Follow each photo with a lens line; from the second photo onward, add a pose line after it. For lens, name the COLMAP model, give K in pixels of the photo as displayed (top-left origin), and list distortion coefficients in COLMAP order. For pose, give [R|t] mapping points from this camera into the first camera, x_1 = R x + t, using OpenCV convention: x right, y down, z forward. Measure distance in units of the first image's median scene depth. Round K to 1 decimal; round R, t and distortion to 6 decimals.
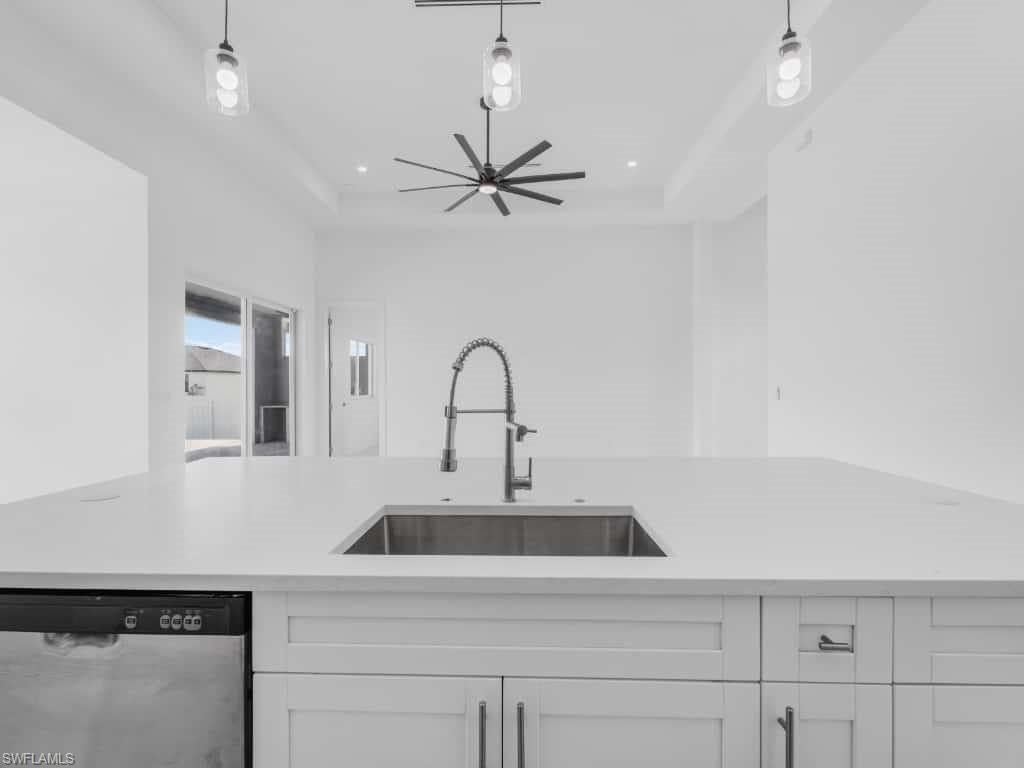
lens RADIAL K [[468.8, 0, 512.0], [0, 468.8, 384.0], [0, 0, 1]] dist [0.013020, -0.000274]
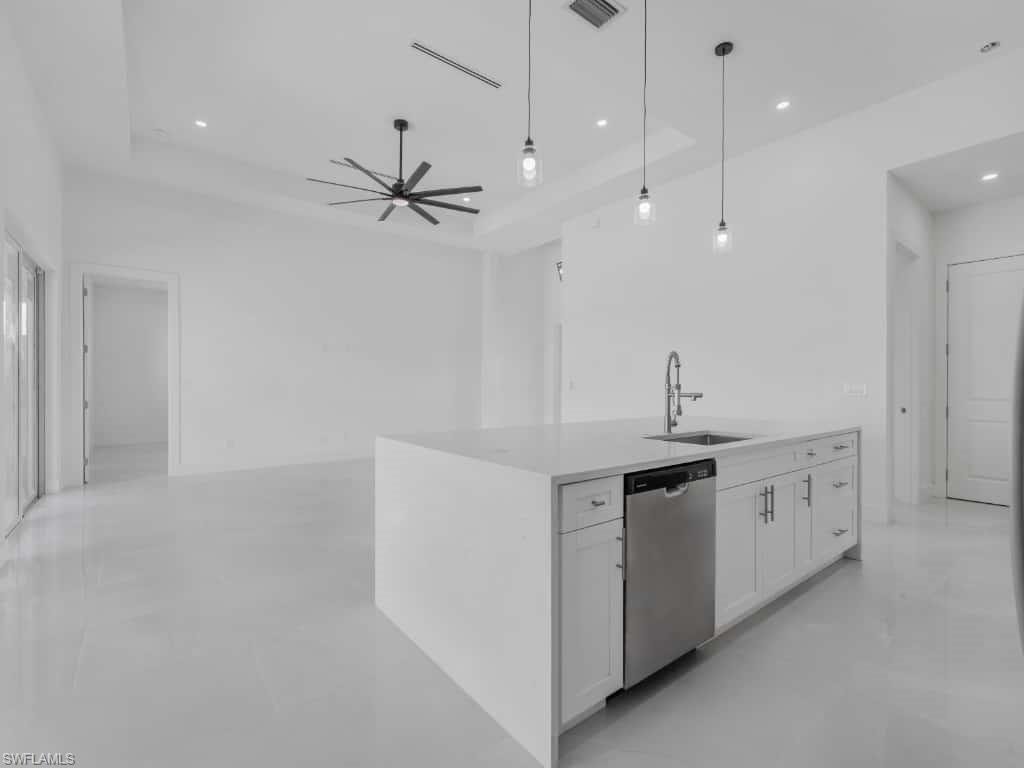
lens RADIAL K [[470.4, 0, 507.8], [0, 470.4, 382.4], [0, 0, 1]] dist [0.001436, 0.000091]
pose [[0.777205, 0.002504, 0.629242, -1.631361], [-0.006477, 0.999971, 0.004020, 0.029188], [-0.629214, -0.007200, 0.777199, -0.105732]]
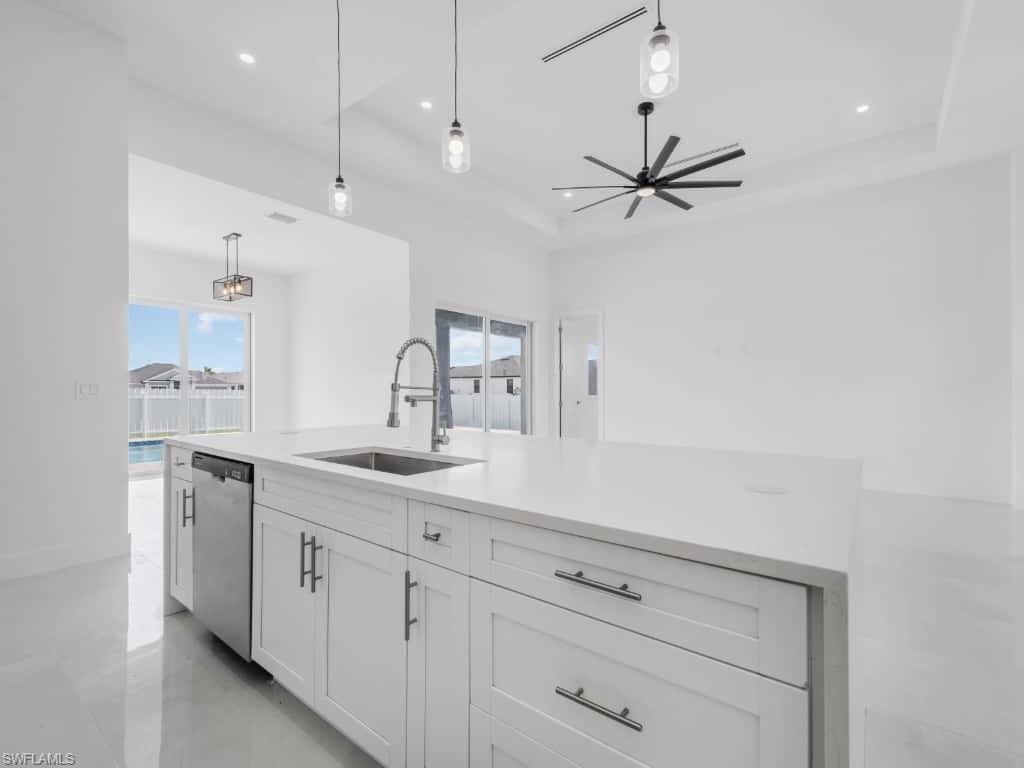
lens RADIAL K [[470.4, 0, 507.8], [0, 470.4, 382.4], [0, 0, 1]] dist [0.001436, 0.000091]
pose [[0.803801, 0.000564, -0.594898, 0.934987], [-0.008678, 0.999904, -0.010778, 0.050018], [0.594835, 0.013825, 0.803729, -0.013366]]
